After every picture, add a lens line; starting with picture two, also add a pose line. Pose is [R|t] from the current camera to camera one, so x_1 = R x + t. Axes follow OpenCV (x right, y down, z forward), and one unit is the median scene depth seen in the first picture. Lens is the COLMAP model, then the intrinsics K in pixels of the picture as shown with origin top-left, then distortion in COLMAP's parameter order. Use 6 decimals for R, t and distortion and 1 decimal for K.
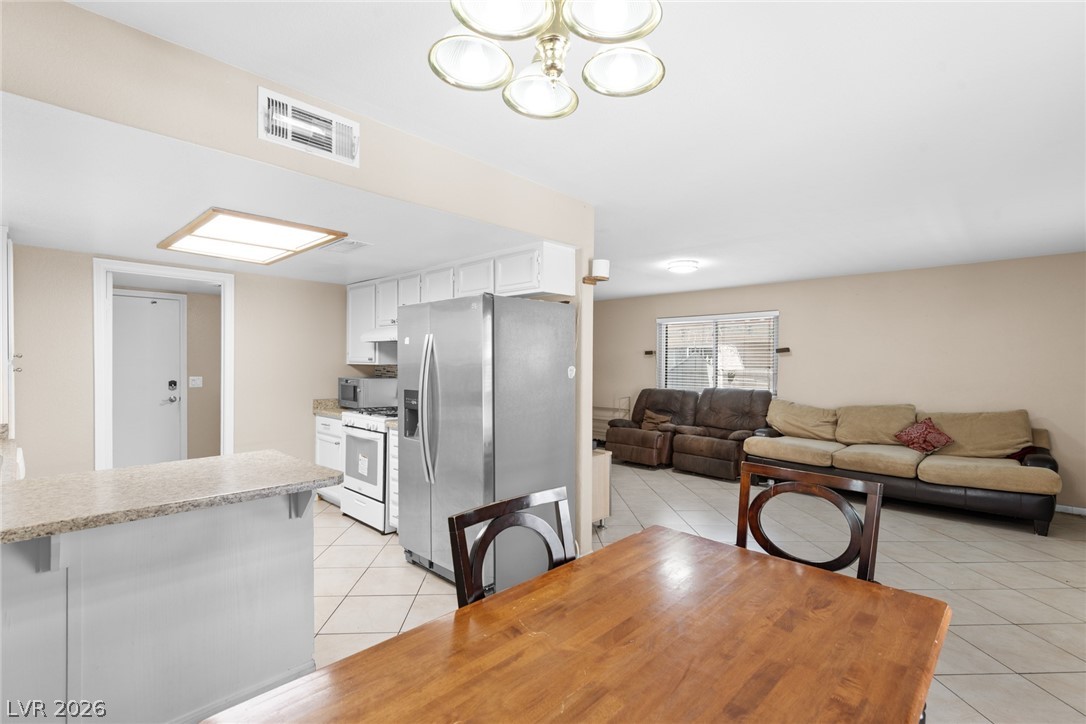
lens RADIAL K [[499.2, 0, 544.0], [0, 499.2, 368.3], [0, 0, 1]] dist [0.010033, -0.000142]
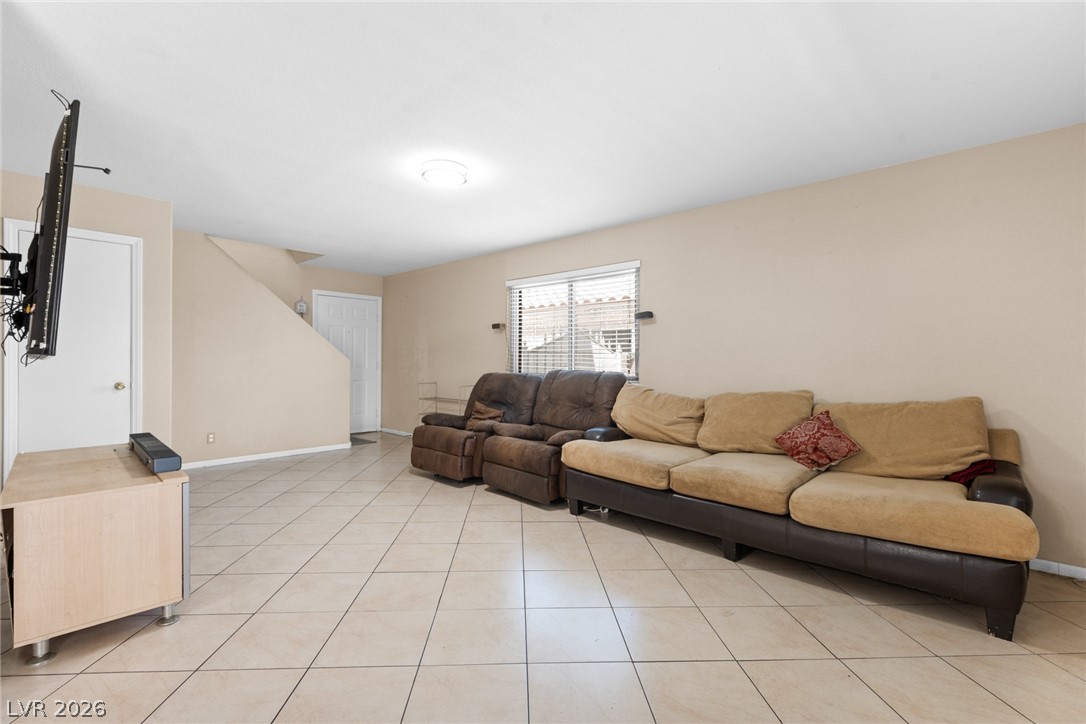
lens RADIAL K [[477.1, 0, 543.0], [0, 477.1, 362.0], [0, 0, 1]] dist [0.002499, 0.000410]
pose [[0.999980, -0.000270, -0.006260, 0.410981], [0.000219, 0.999966, -0.008252, 0.041856], [0.006262, 0.008250, 0.999946, 0.398562]]
